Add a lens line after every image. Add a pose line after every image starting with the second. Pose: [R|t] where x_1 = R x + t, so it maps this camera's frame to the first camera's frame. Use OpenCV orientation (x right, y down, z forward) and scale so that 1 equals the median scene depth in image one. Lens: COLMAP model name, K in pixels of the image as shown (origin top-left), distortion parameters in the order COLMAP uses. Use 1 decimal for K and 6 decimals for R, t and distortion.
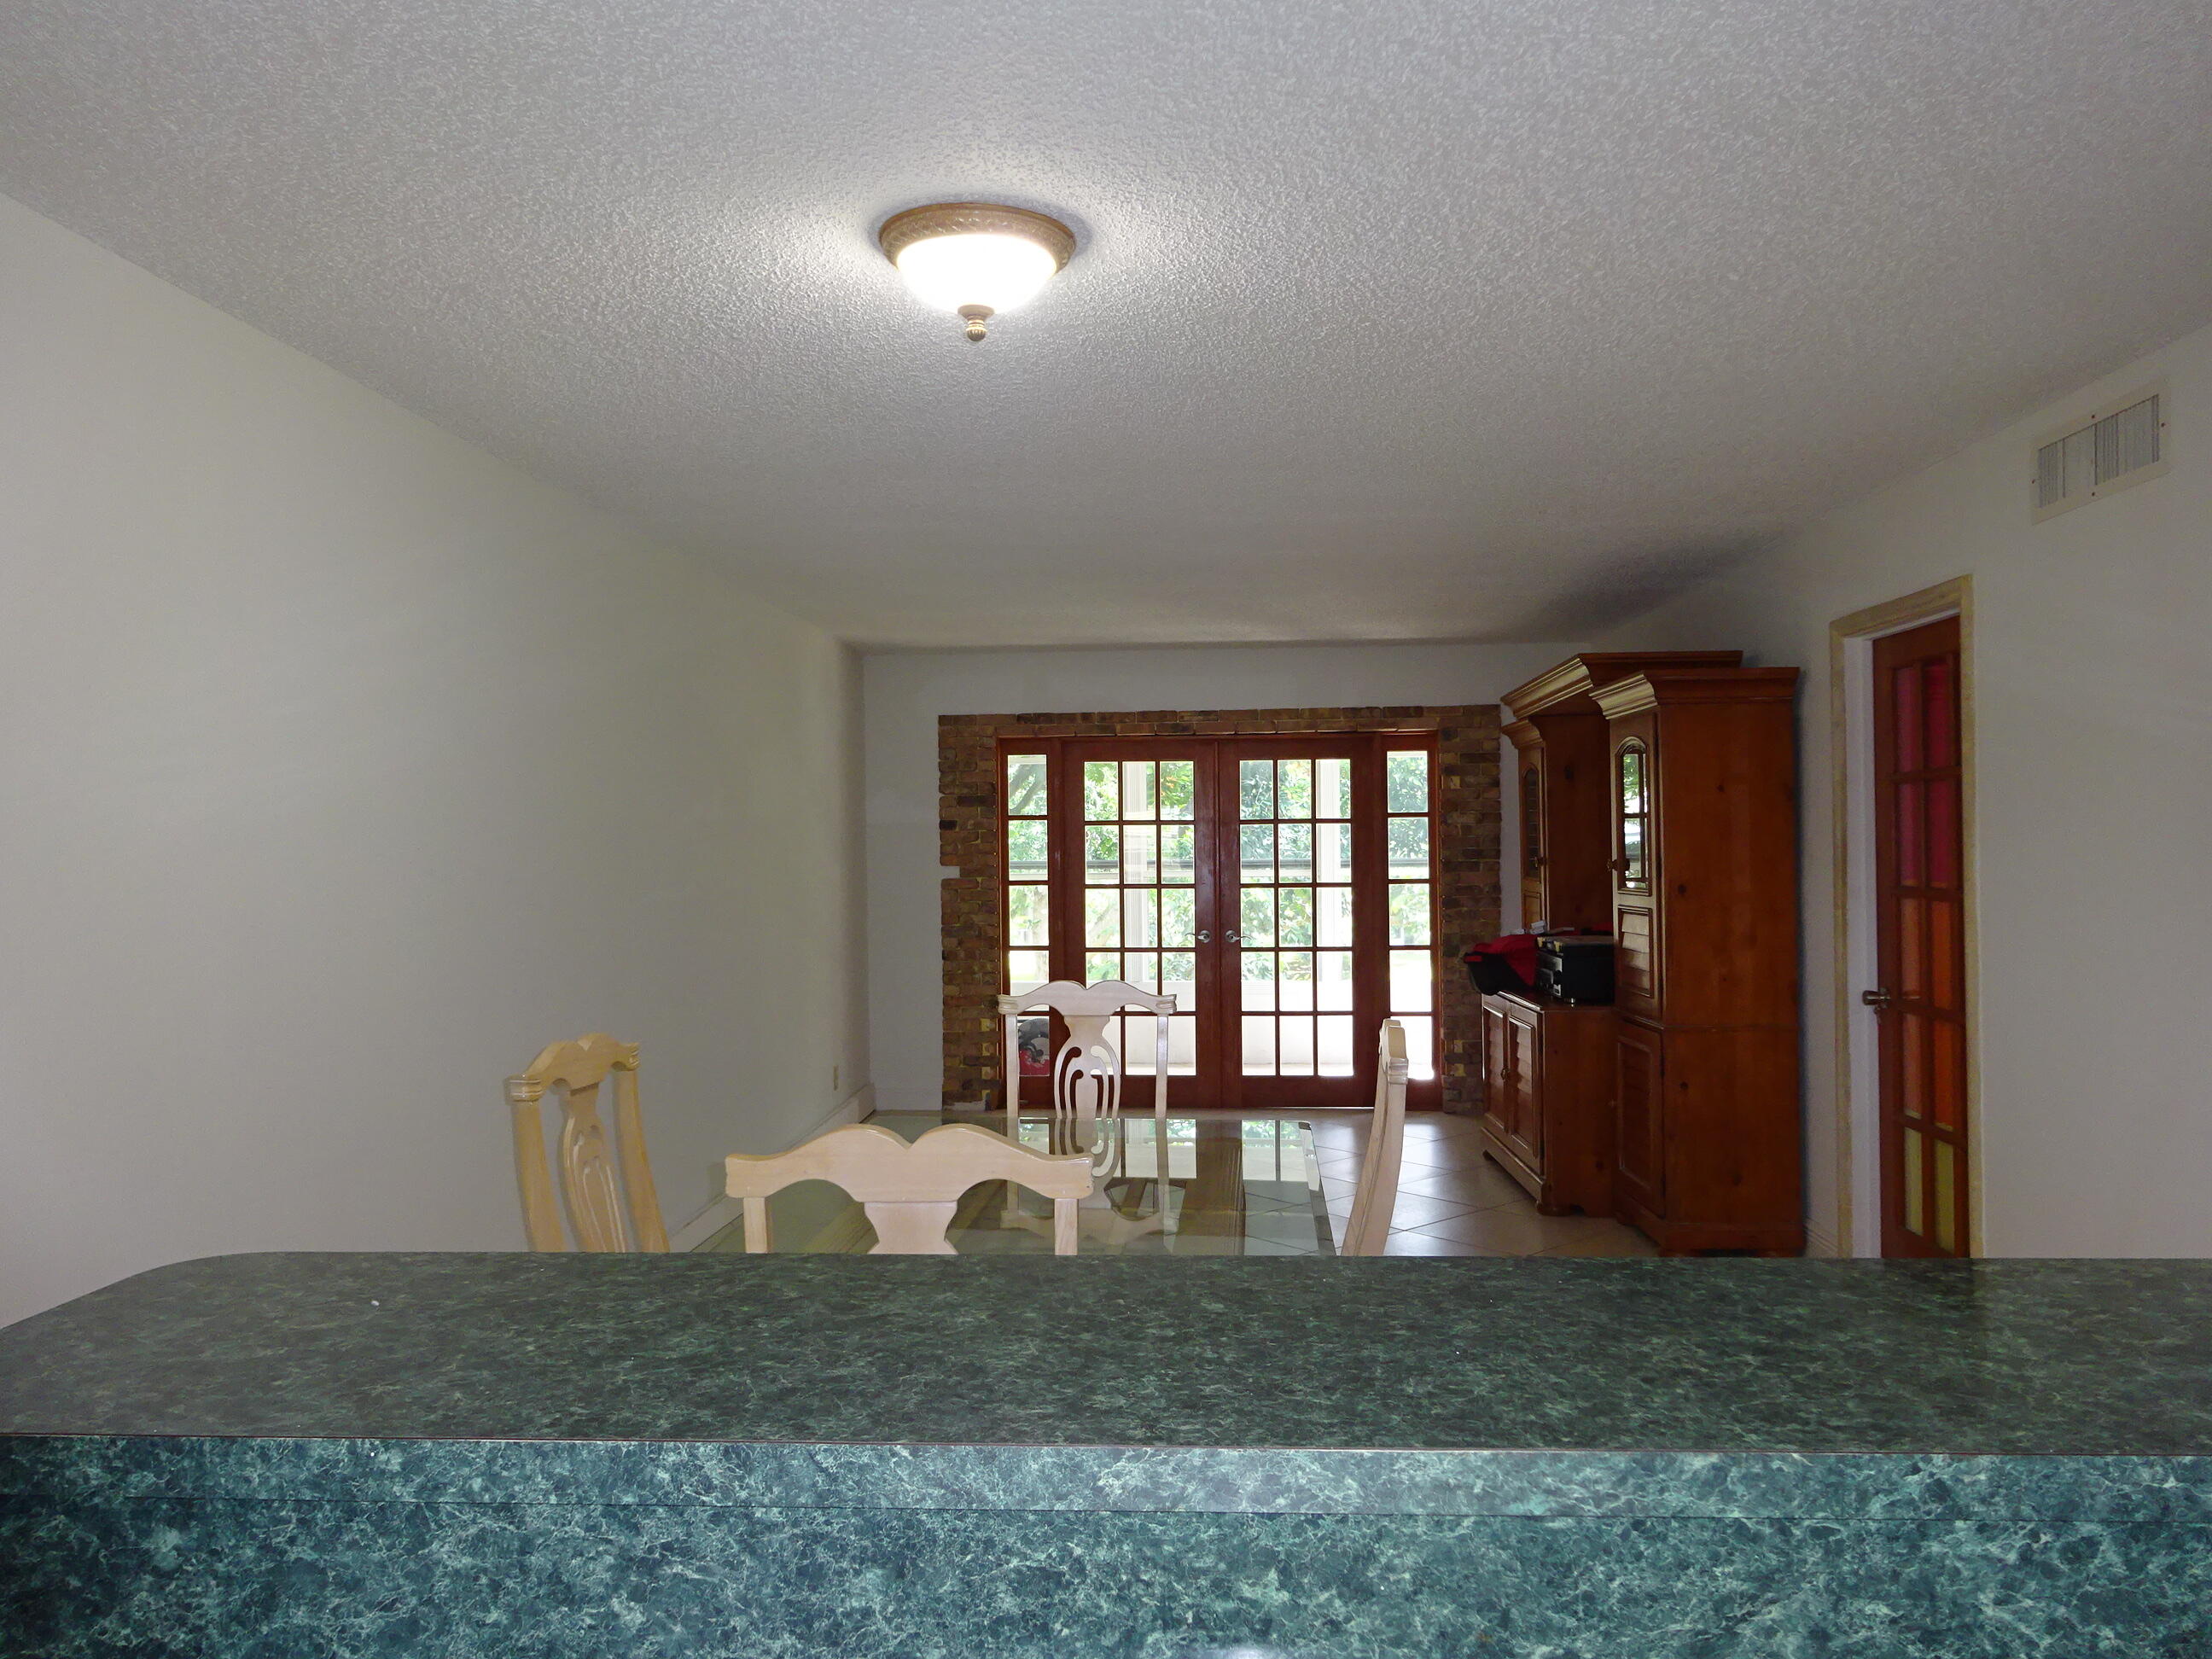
lens RADIAL K [[1630.6, 0, 1093.0], [0, 1630.6, 834.8], [0, 0, 1]] dist [-0.000132, -0.011974]
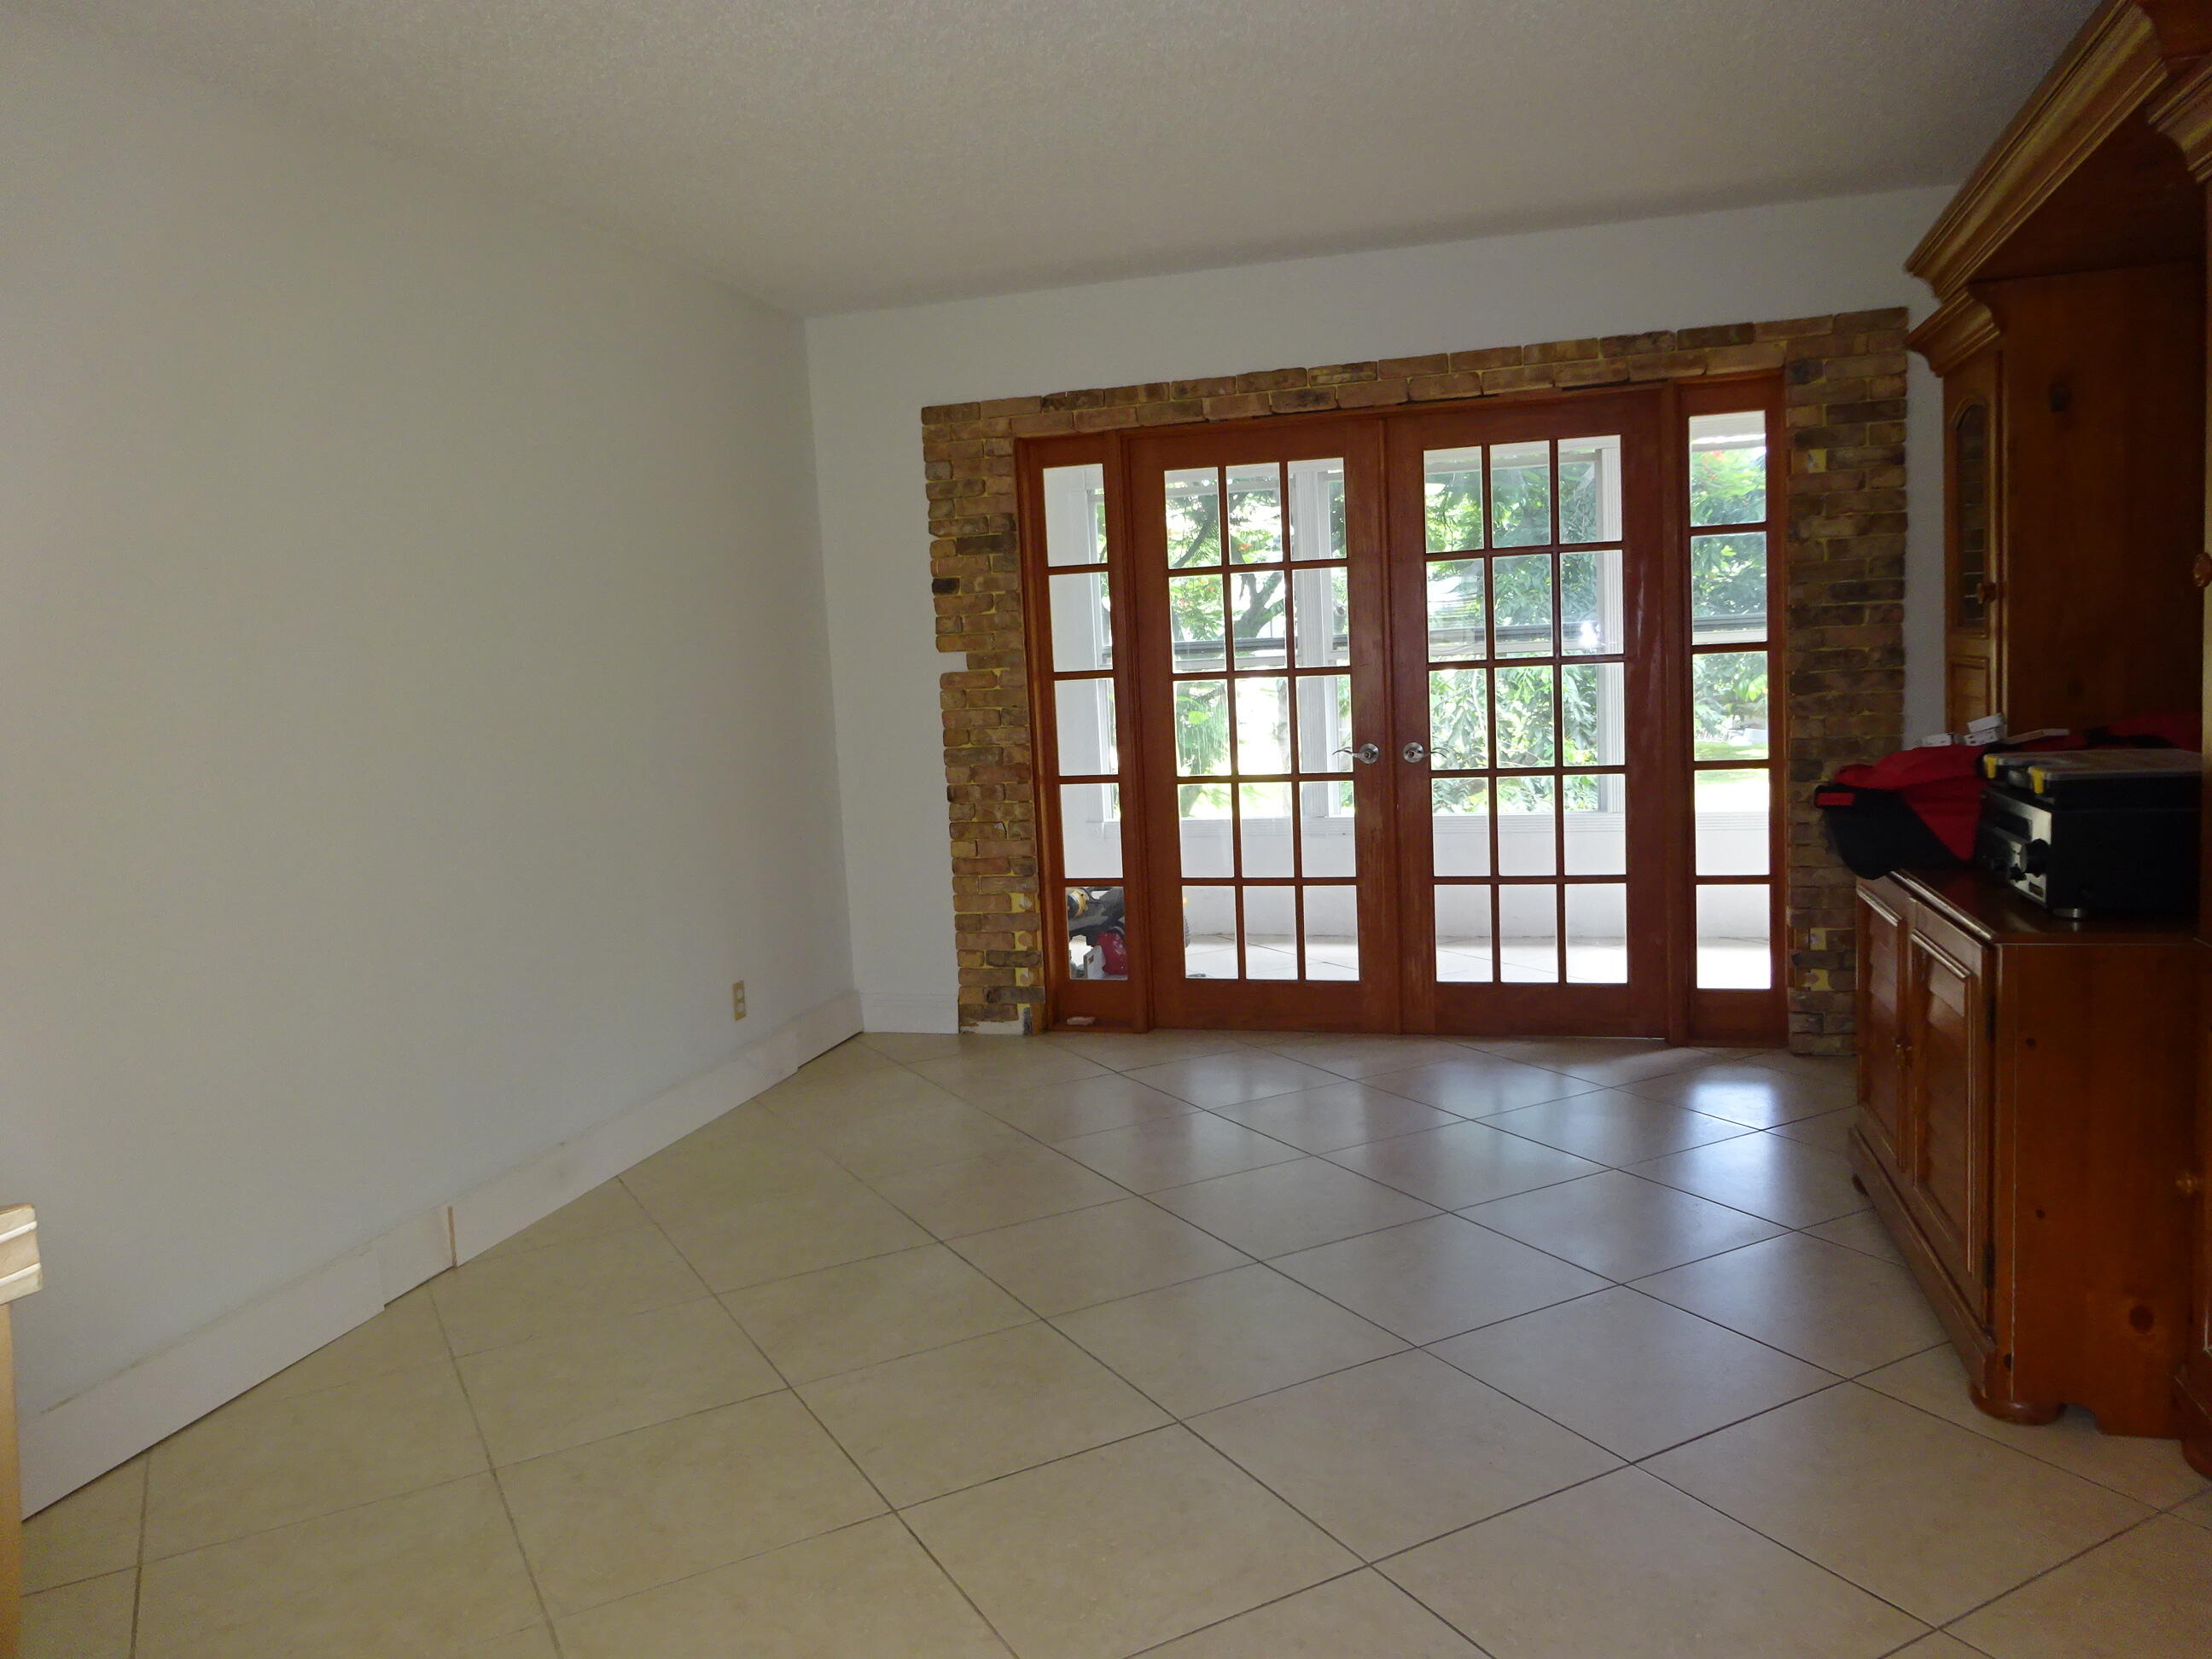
lens RADIAL K [[1630.6, 0, 1096.0], [0, 1630.6, 831.2], [0, 0, 1]] dist [-0.000132, -0.011974]
pose [[0.975100, -0.015197, -0.221243, 0.104892], [0.041931, 0.992288, 0.116647, 0.016768], [0.217764, -0.123020, 0.968217, 0.401138]]
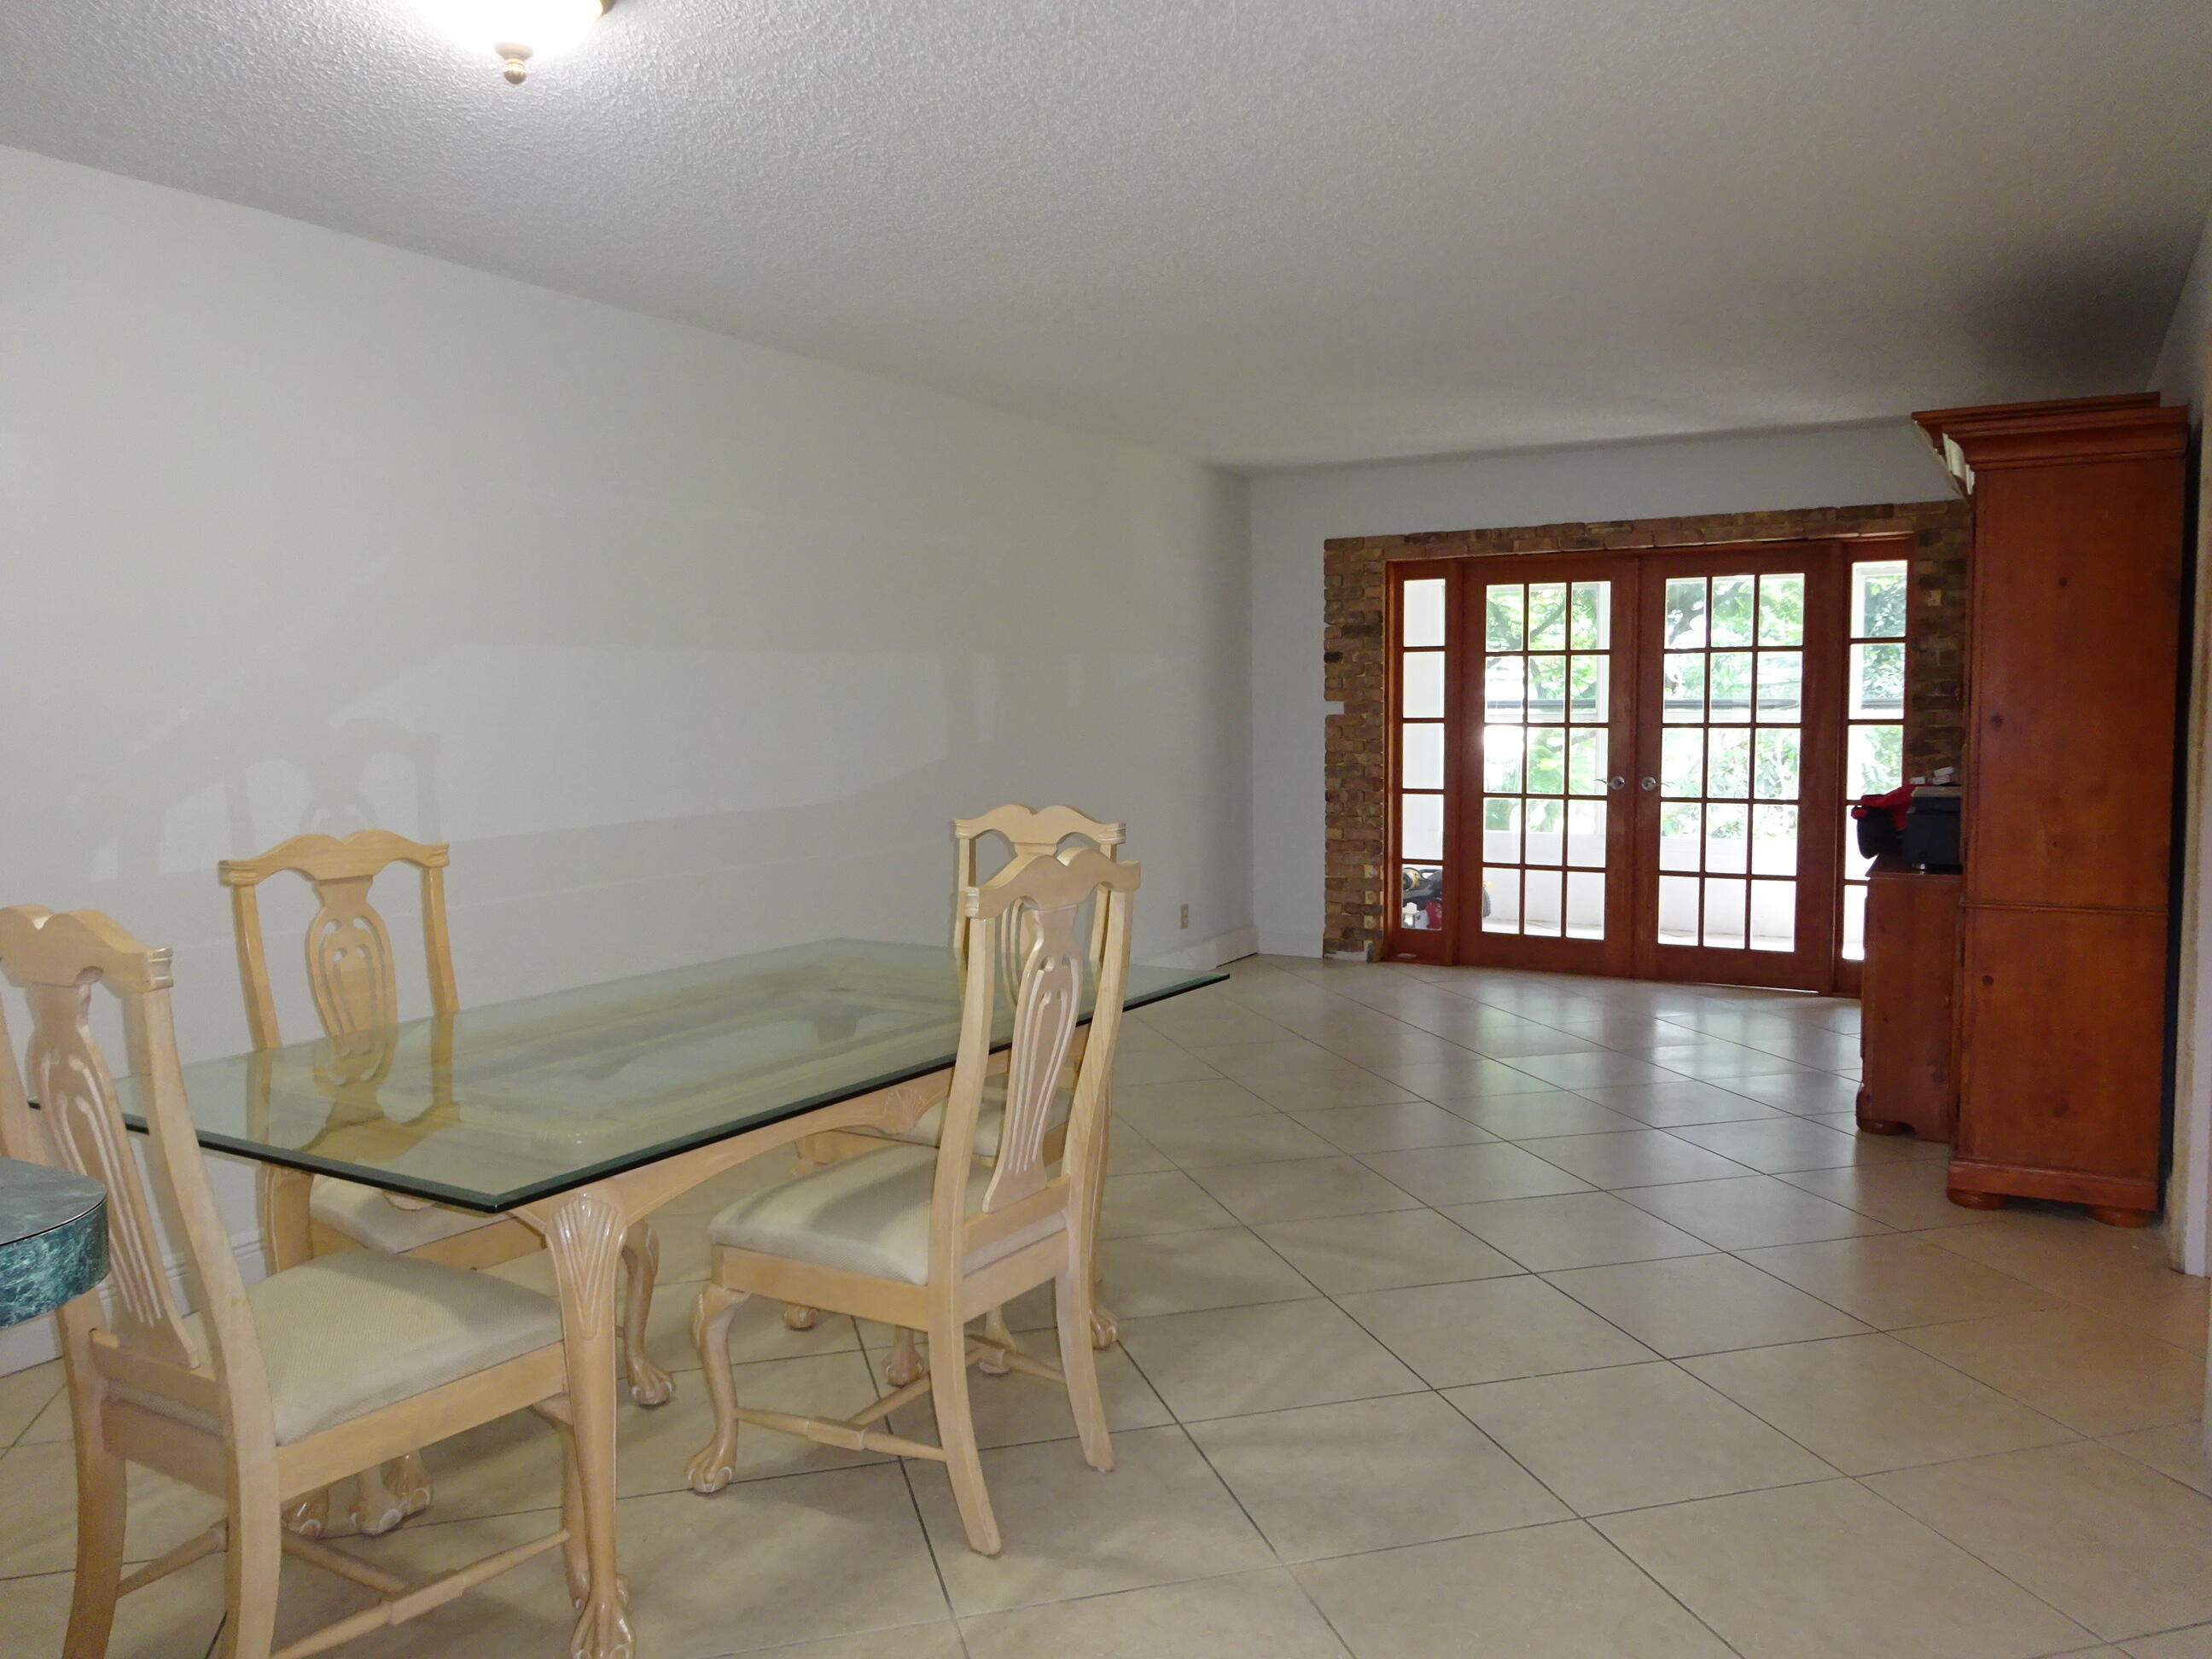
lens RADIAL K [[1630.6, 0, 1090.6], [0, 1630.6, 826.0], [0, 0, 1]] dist [-0.000132, -0.011974]
pose [[0.898944, 0.035663, -0.436609, 0.200737], [0.001288, 0.996461, 0.084045, 0.011661], [0.438061, -0.076114, 0.895717, 0.092349]]
